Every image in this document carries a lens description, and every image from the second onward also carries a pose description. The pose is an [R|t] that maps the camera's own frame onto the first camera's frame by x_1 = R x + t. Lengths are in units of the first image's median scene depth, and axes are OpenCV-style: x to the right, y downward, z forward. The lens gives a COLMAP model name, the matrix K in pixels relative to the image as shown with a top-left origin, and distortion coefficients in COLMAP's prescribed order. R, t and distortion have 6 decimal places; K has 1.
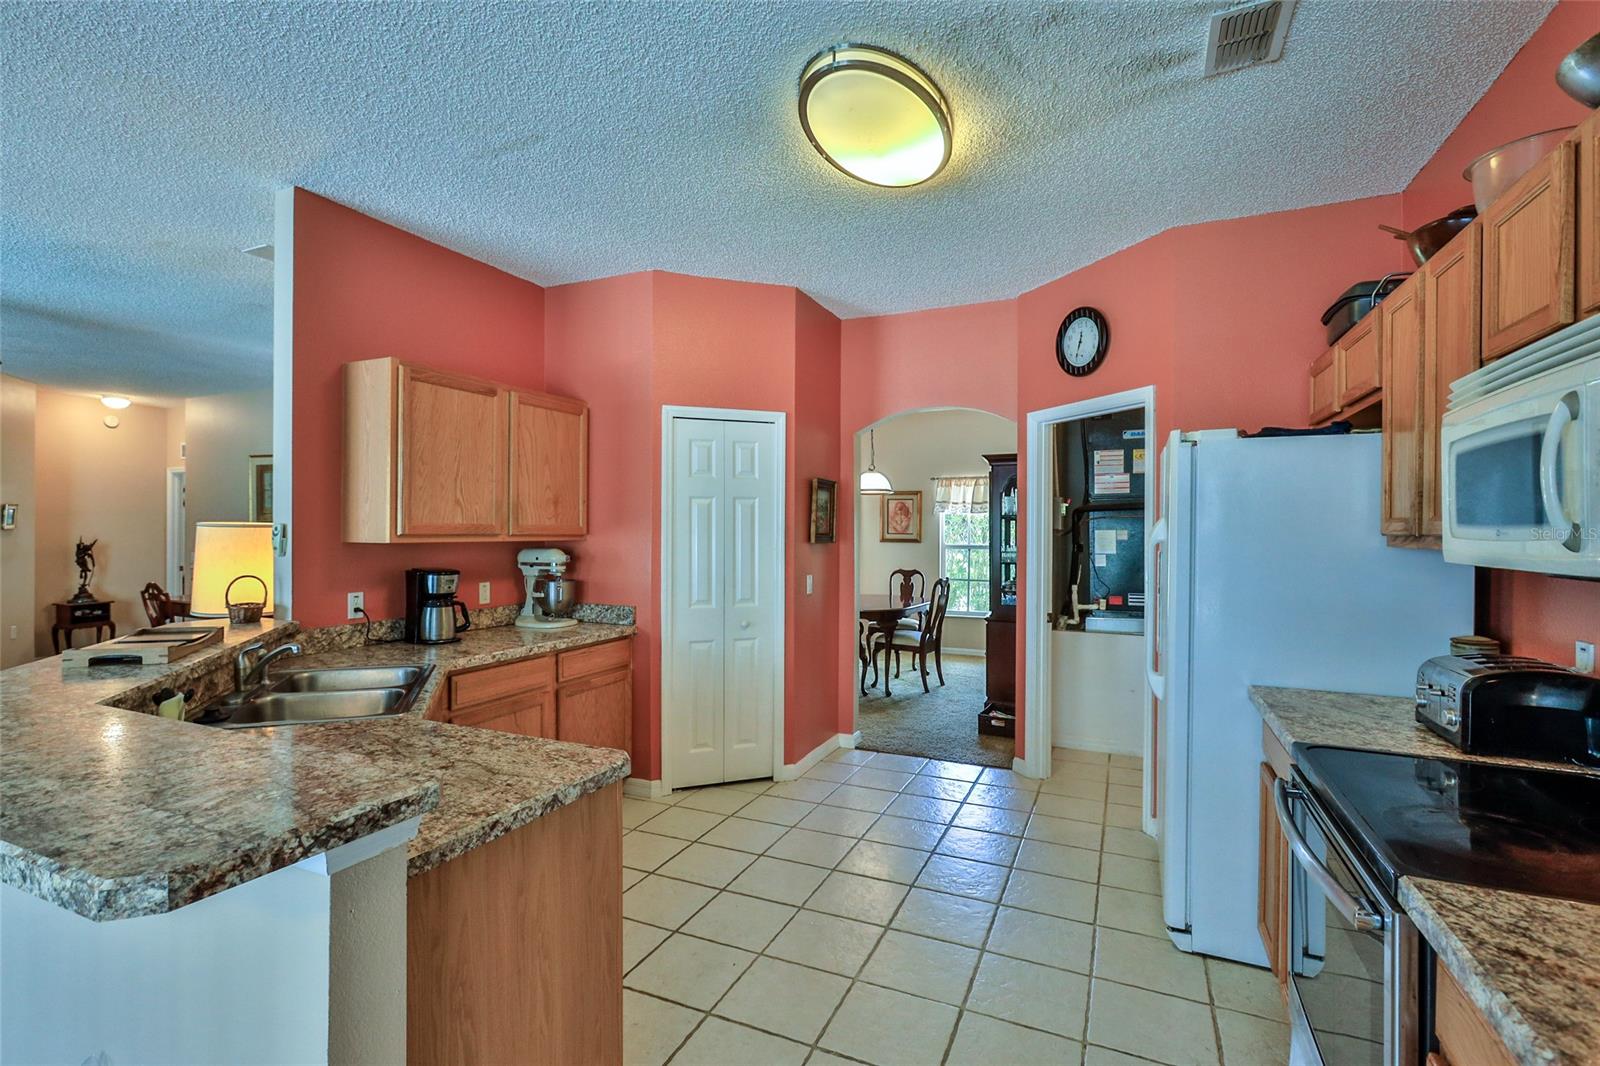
lens RADIAL K [[748.9, 0, 793.5], [0, 748.9, 530.1], [0, 0, 1]] dist [-0.006752, 0.001692]
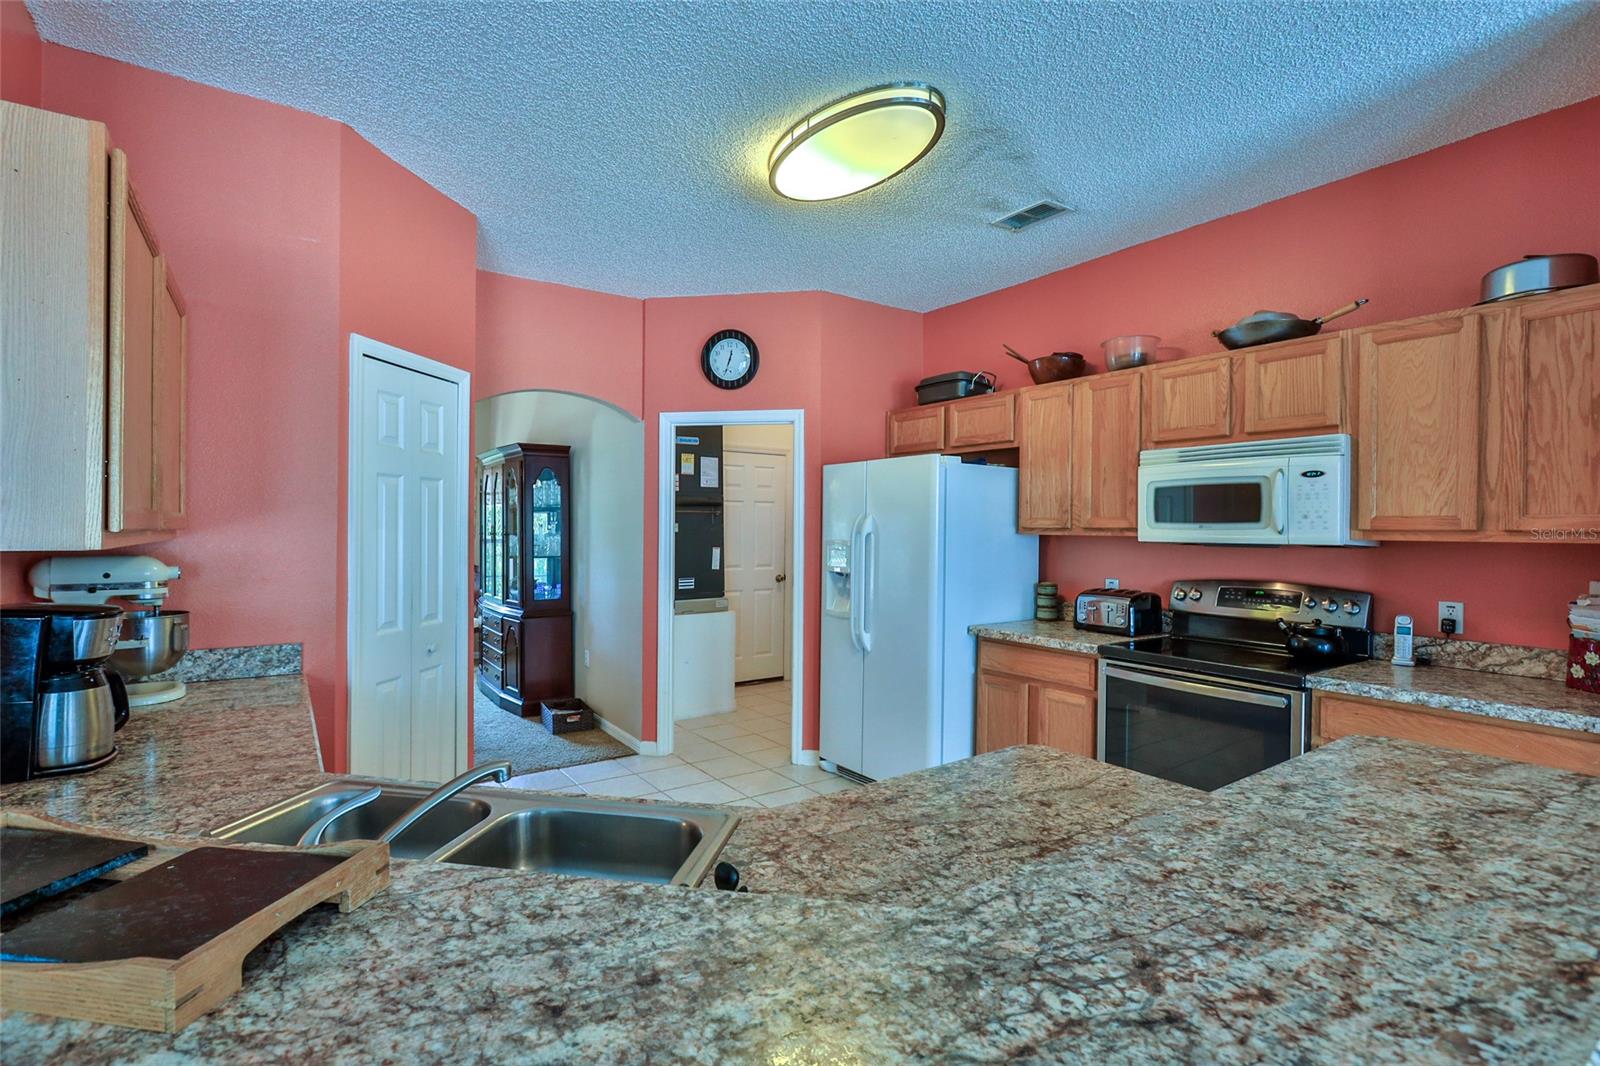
lens RADIAL K [[748.9, 0, 770.5], [0, 748.9, 531.3], [0, 0, 1]] dist [-0.006752, 0.001692]
pose [[0.512178, -0.006160, 0.858857, -0.554781], [-0.003645, 0.999950, 0.009345, 0.000739], [-0.858872, -0.007917, 0.512129, 0.343773]]
